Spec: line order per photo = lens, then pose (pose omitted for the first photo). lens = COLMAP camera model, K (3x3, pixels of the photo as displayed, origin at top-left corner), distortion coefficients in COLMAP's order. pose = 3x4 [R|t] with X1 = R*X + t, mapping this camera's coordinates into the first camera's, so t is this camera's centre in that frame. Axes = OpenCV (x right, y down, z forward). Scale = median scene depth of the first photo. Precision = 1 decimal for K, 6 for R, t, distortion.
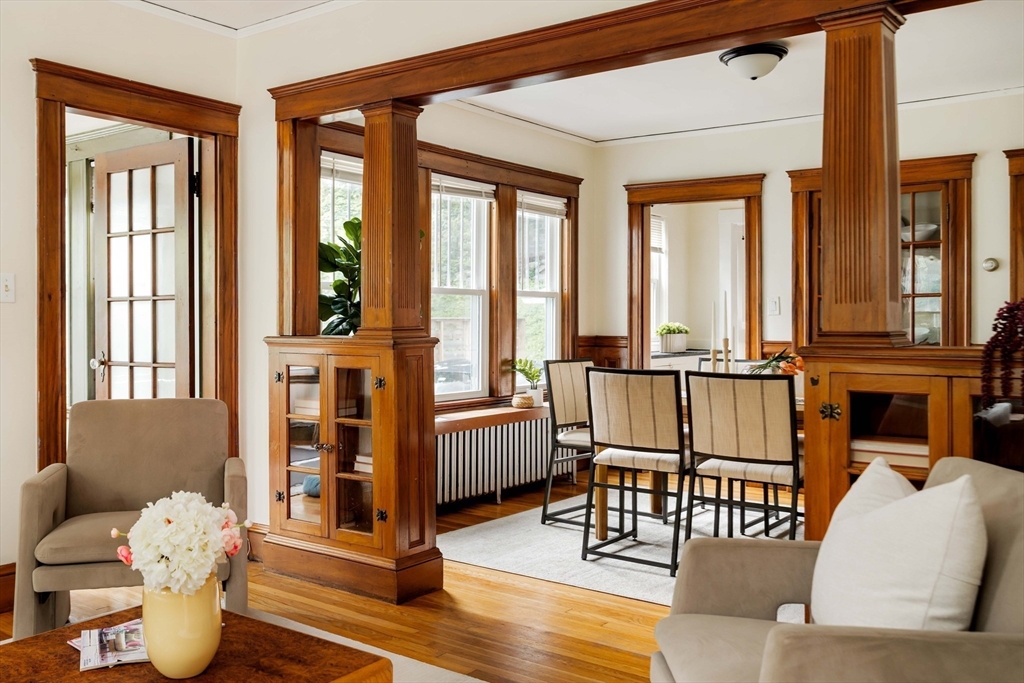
lens RADIAL K [[927.9, 0, 460.8], [0, 927.9, 316.1], [0, 0, 1]] dist [-0.000353, 0.002991]
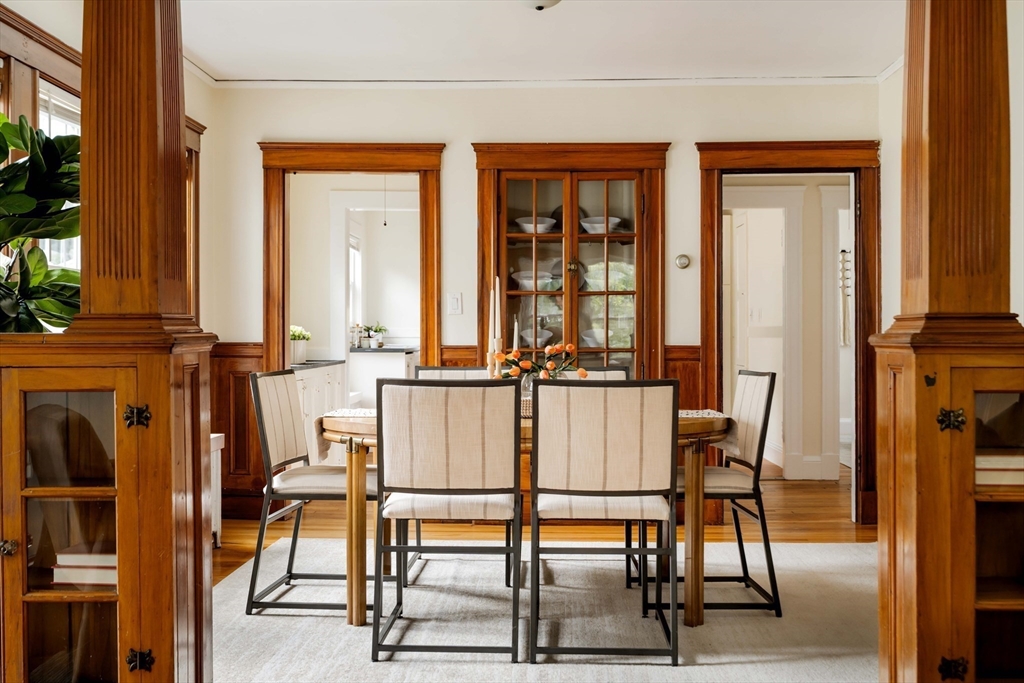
lens RADIAL K [[1006.7, 0, 511.1], [0, 1006.7, 335.2], [0, 0, 1]] dist [0.006722, -0.001315]
pose [[0.807766, -0.002694, 0.589498, -0.203276], [0.000081, 0.999990, 0.004459, 0.017541], [-0.589504, -0.003554, 0.807758, 0.311557]]
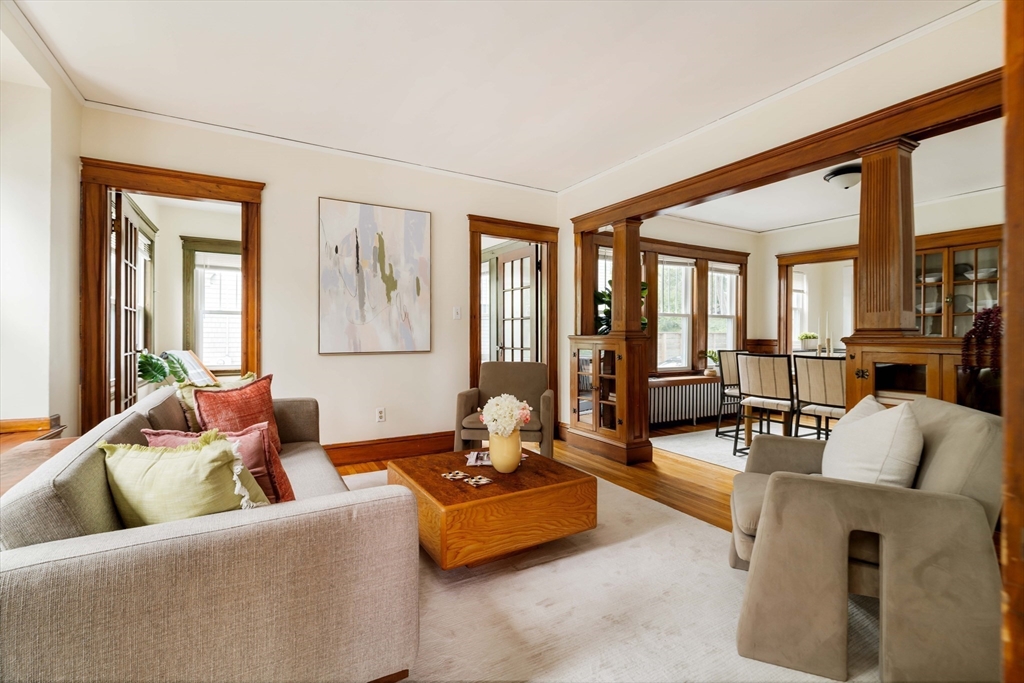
lens RADIAL K [[467.4, 0, 519.5], [0, 467.4, 336.5], [0, 0, 1]] dist [0.000036, 0.000766]
pose [[0.930909, 0.004223, -0.365228, 0.066020], [-0.001834, 0.999975, 0.006888, 0.015155], [0.365248, -0.005742, 0.930893, -0.033324]]
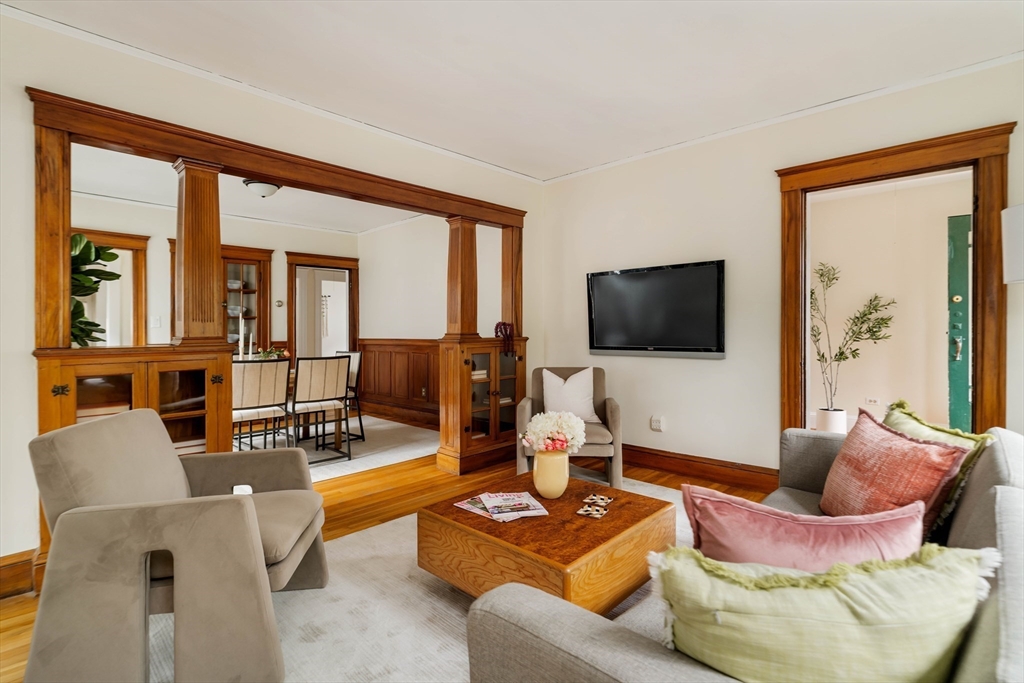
lens RADIAL K [[492.8, 0, 529.0], [0, 492.8, 336.0], [0, 0, 1]] dist [-0.018249, -0.000019]
pose [[0.075426, -0.017904, 0.996991, -0.579648], [0.002669, 0.999839, 0.017753, 0.000247], [-0.997148, 0.001322, 0.075462, 0.397311]]
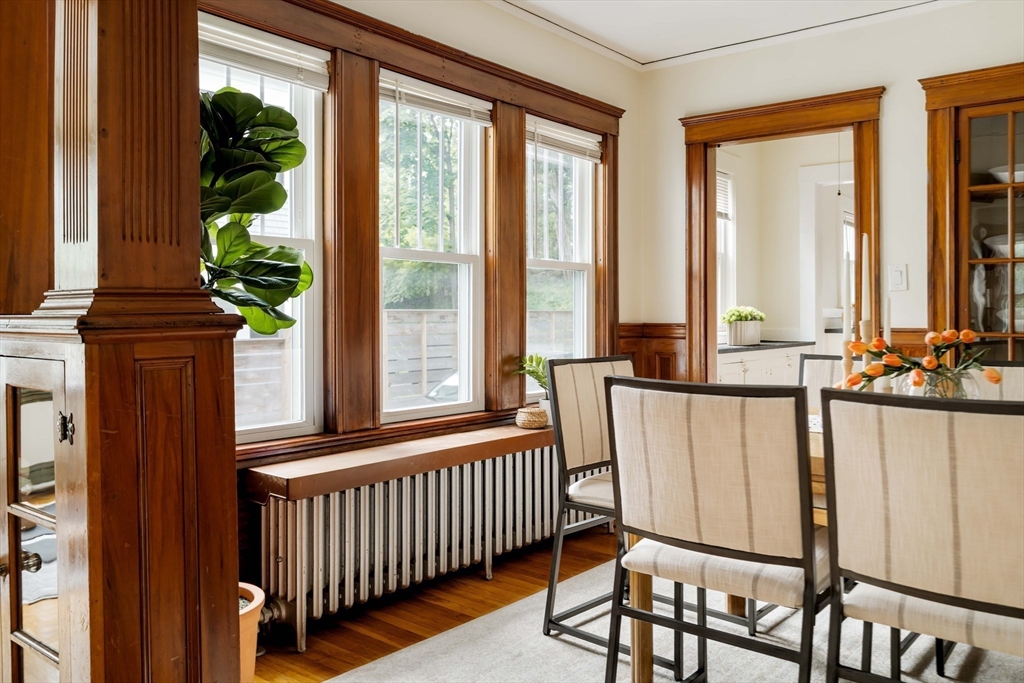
lens RADIAL K [[798.6, 0, 522.6], [0, 798.6, 314.1], [0, 0, 1]] dist [0.001334, 0.004010]
pose [[0.999783, -0.003837, -0.020470, 0.090834], [0.003859, 0.999992, 0.001032, 0.018939], [0.020466, -0.001111, 0.999790, 0.520997]]
